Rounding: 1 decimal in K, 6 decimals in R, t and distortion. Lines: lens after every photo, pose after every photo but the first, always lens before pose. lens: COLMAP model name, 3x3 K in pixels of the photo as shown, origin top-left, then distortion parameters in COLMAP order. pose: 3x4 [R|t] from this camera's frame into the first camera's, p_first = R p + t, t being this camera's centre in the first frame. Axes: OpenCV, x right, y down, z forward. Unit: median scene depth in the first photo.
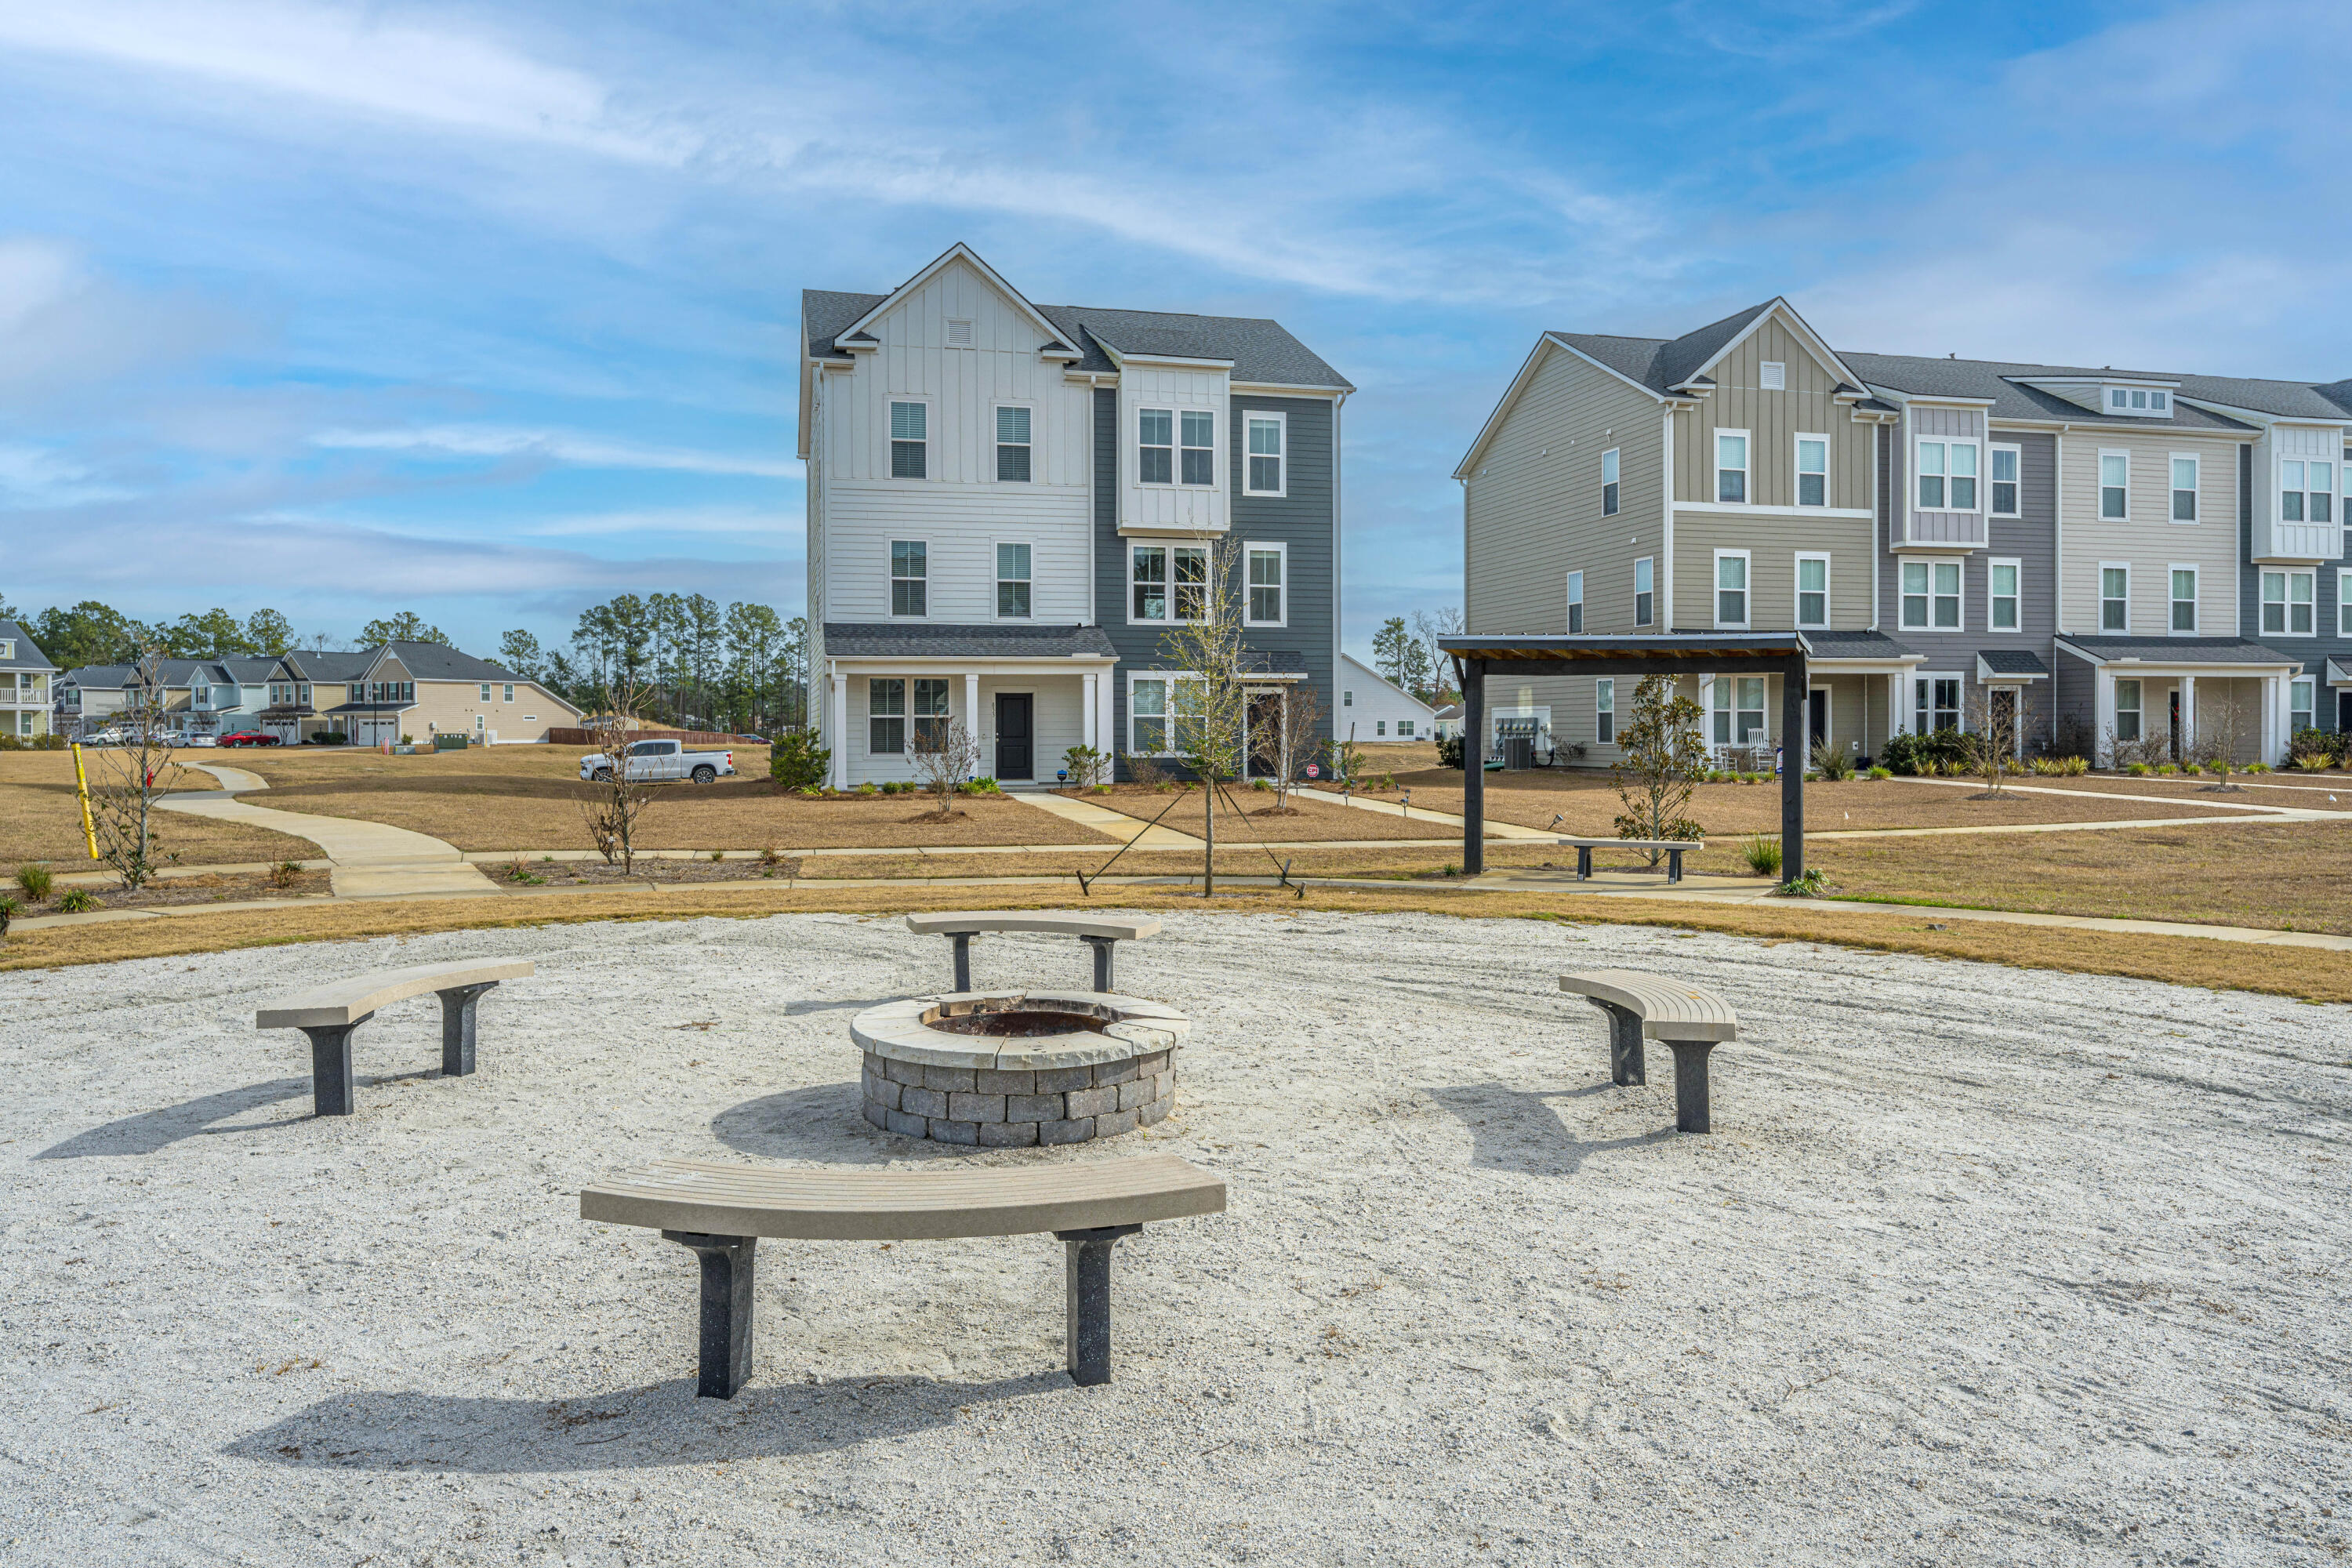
lens RADIAL K [[1650.1, 0, 1080.1], [0, 1650.1, 782.0], [0, 0, 1]] dist [-0.000374, 0.002168]
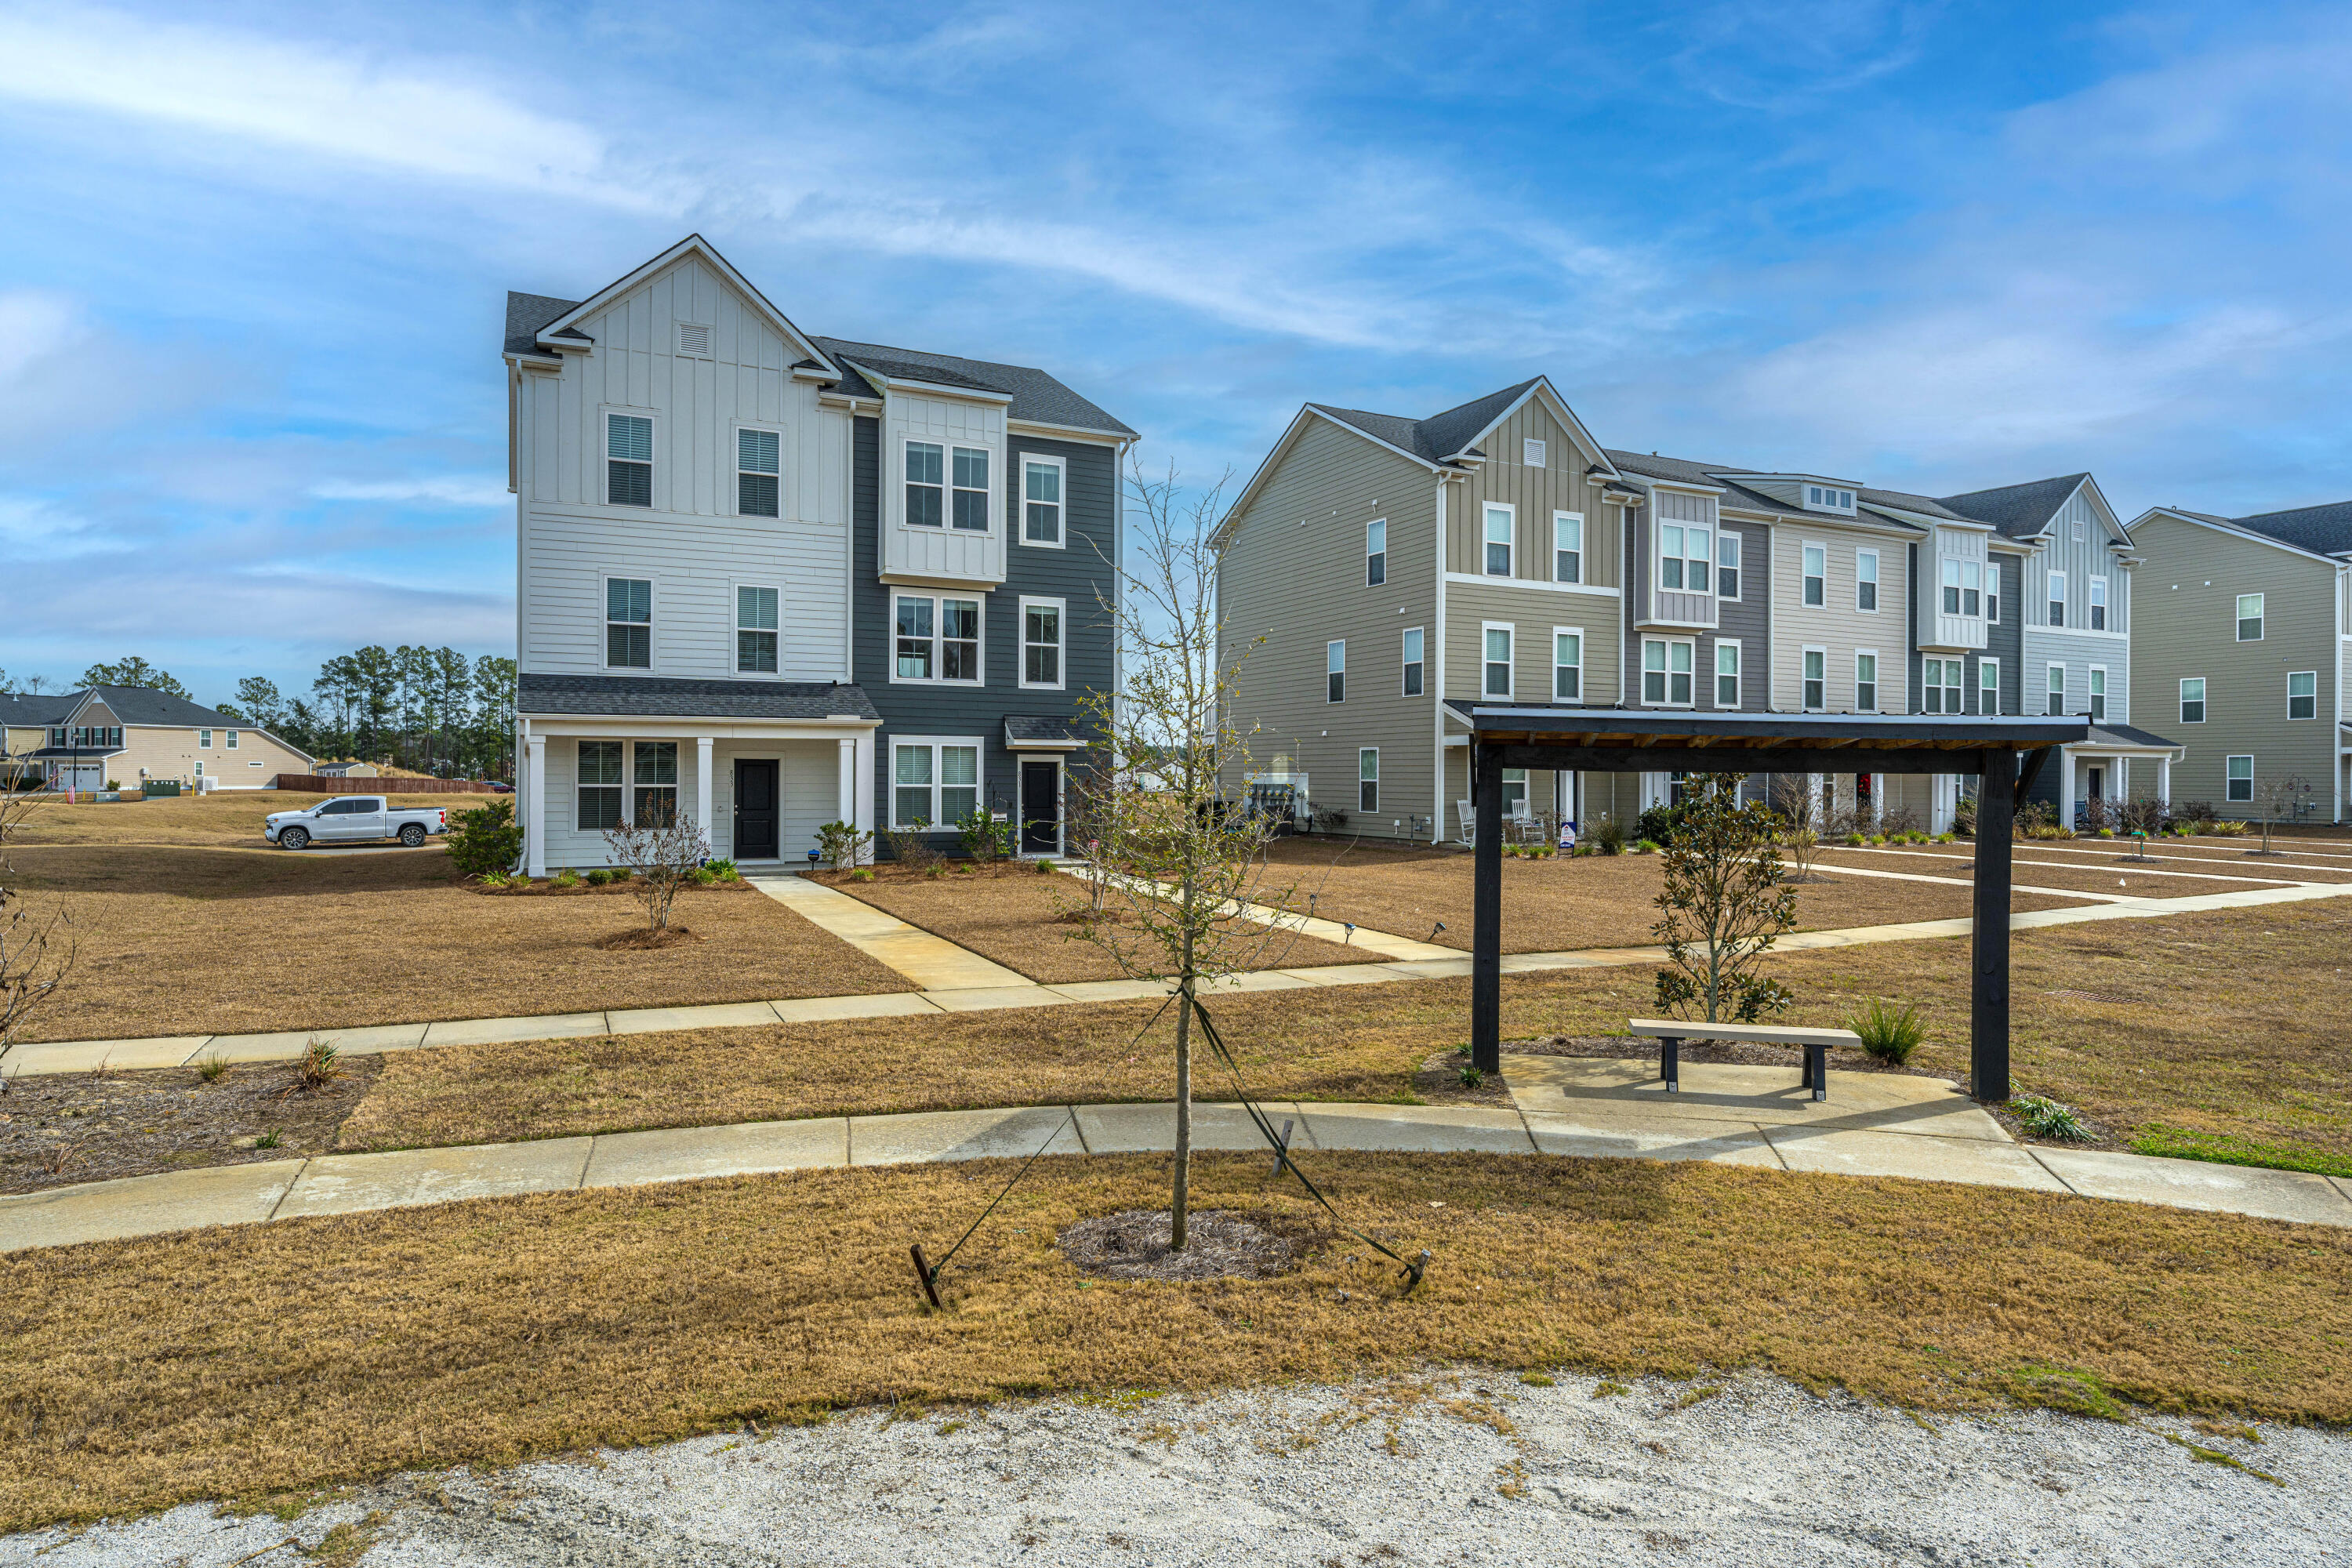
lens RADIAL K [[1353.7, 0, 1129.2], [0, 1353.7, 768.9], [0, 0, 1]] dist [-0.000562, -0.004906]
pose [[0.973606, 0.007561, 0.228111, -0.011760], [0.000450, 0.999386, -0.035046, -0.024100], [-0.228236, 0.034224, 0.973004, 0.267284]]
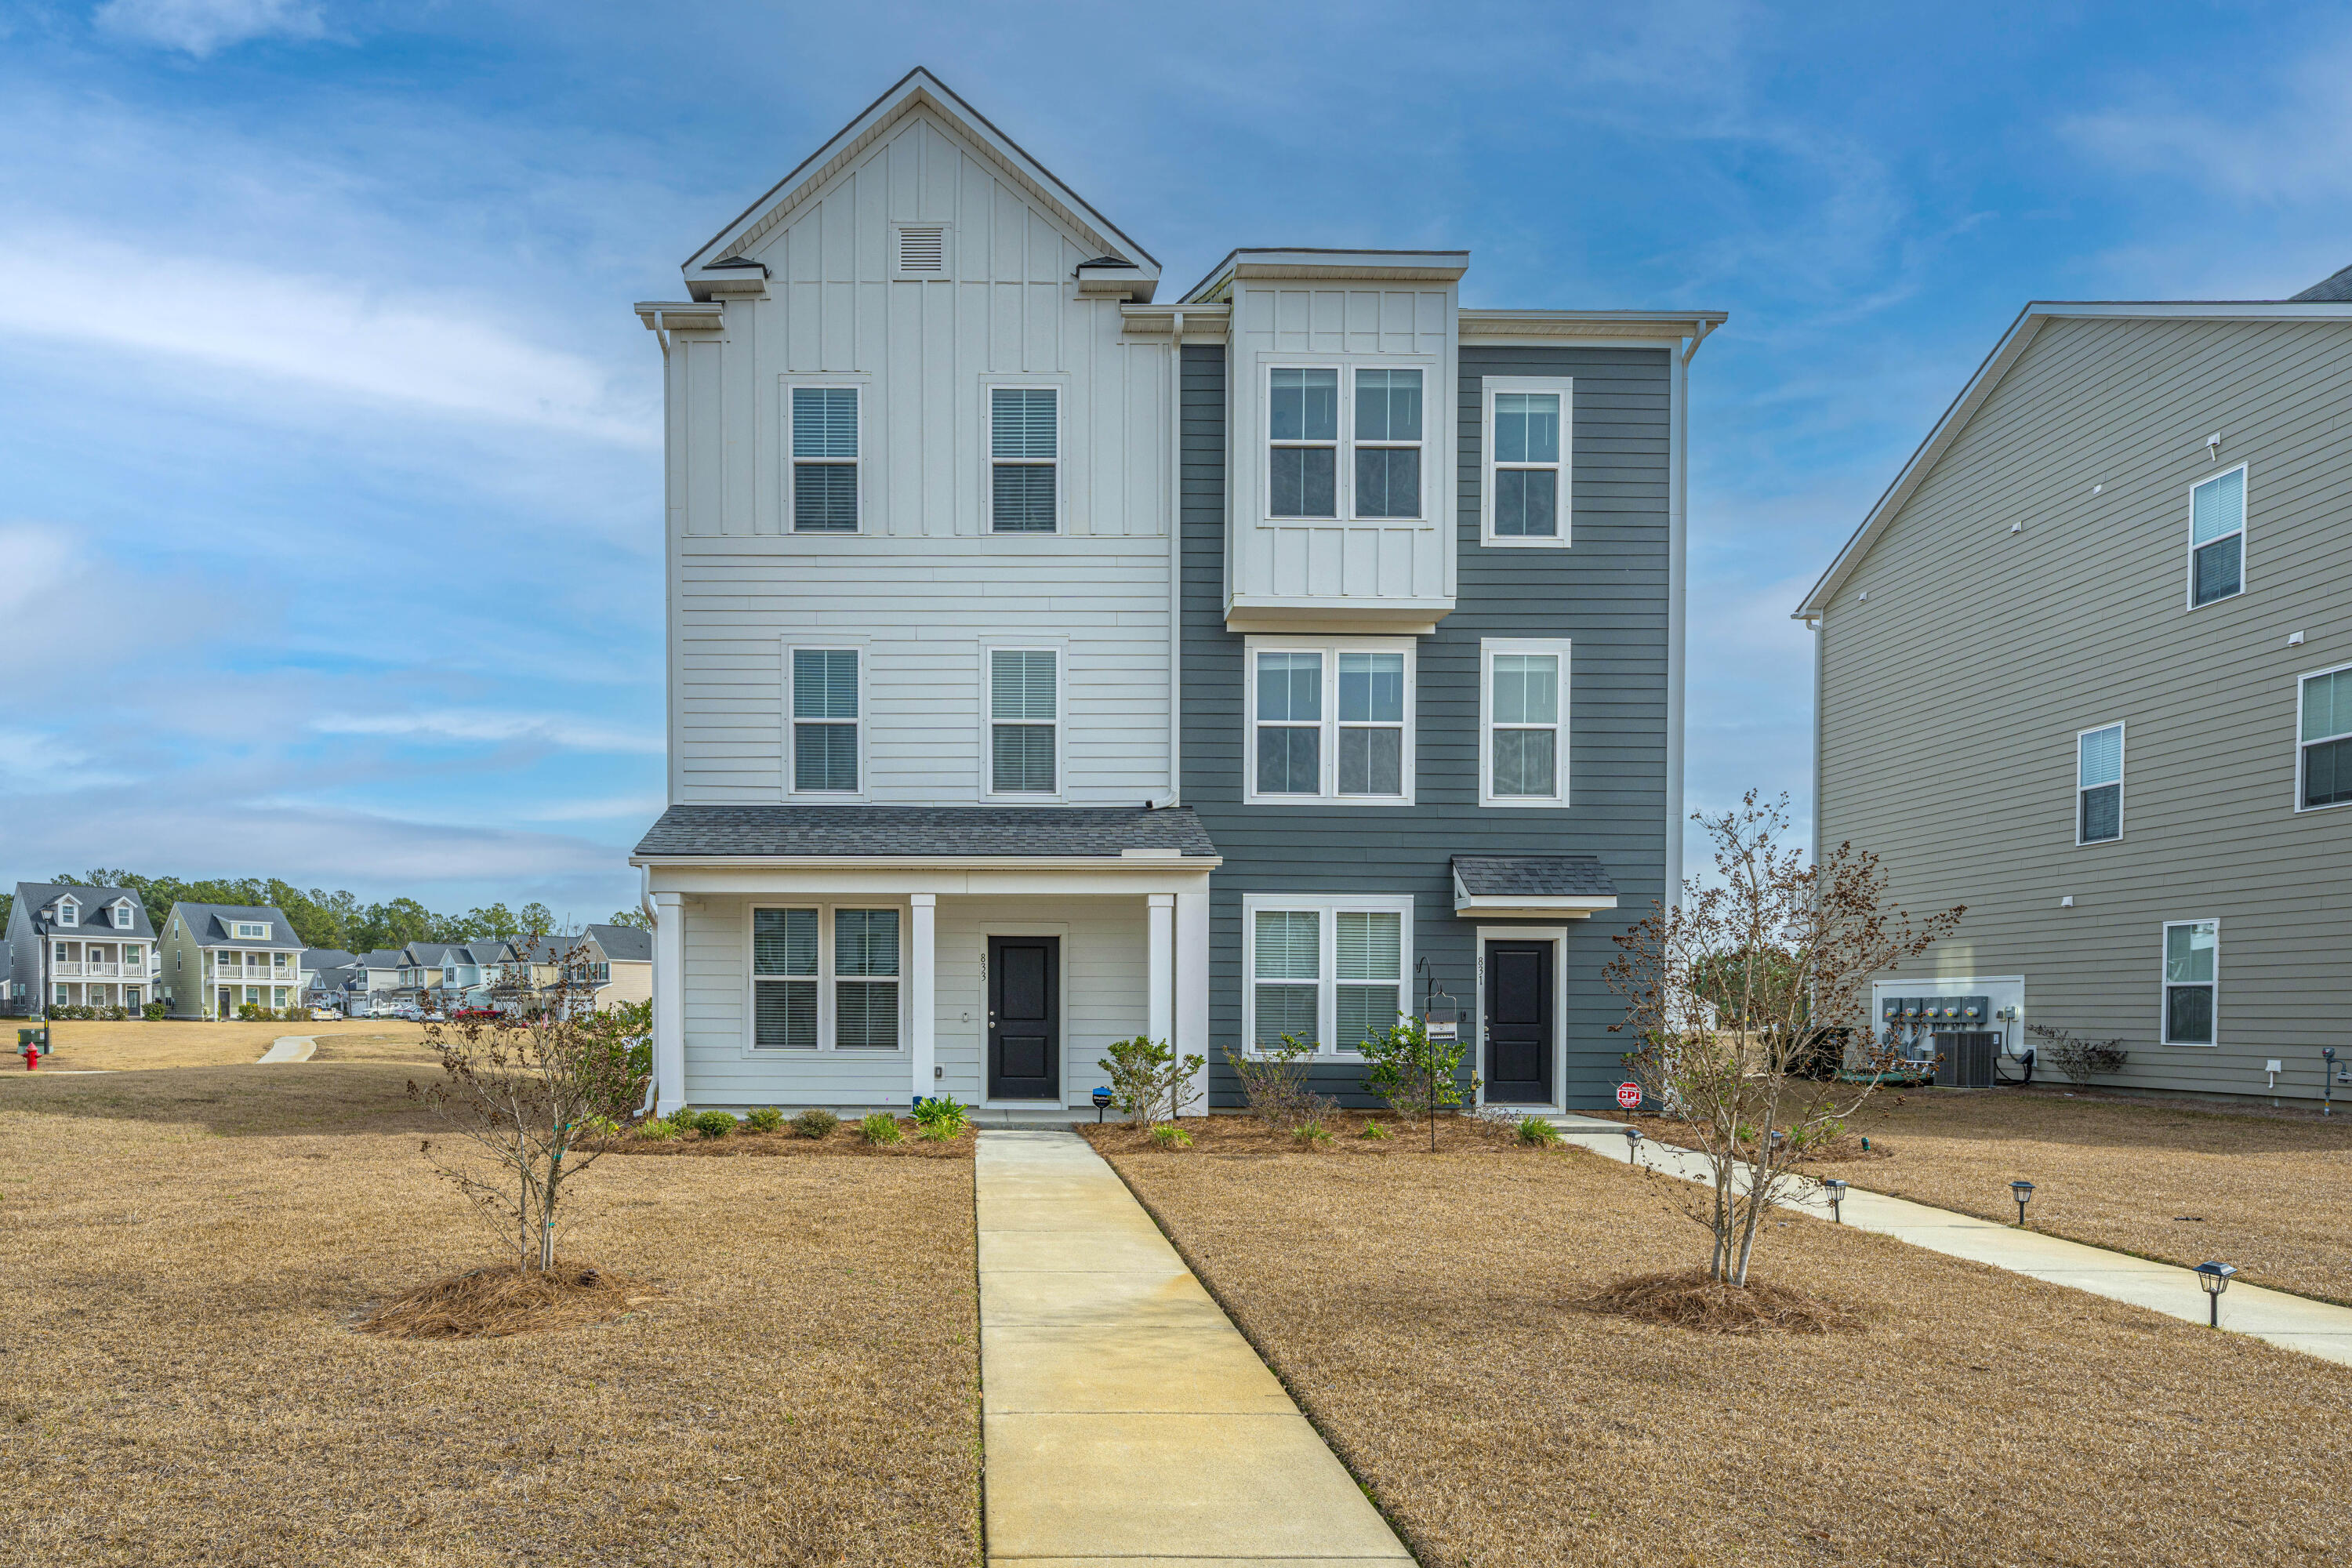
lens RADIAL K [[1356.7, 0, 985.9], [0, 1356.7, 1010.5], [0, 0, 1]] dist [-0.004654, -0.000603]
pose [[0.981077, 0.010797, -0.193316, 0.032636], [-0.017342, 0.999331, -0.032196, -0.016147], [0.192839, 0.034939, 0.980608, 0.580005]]
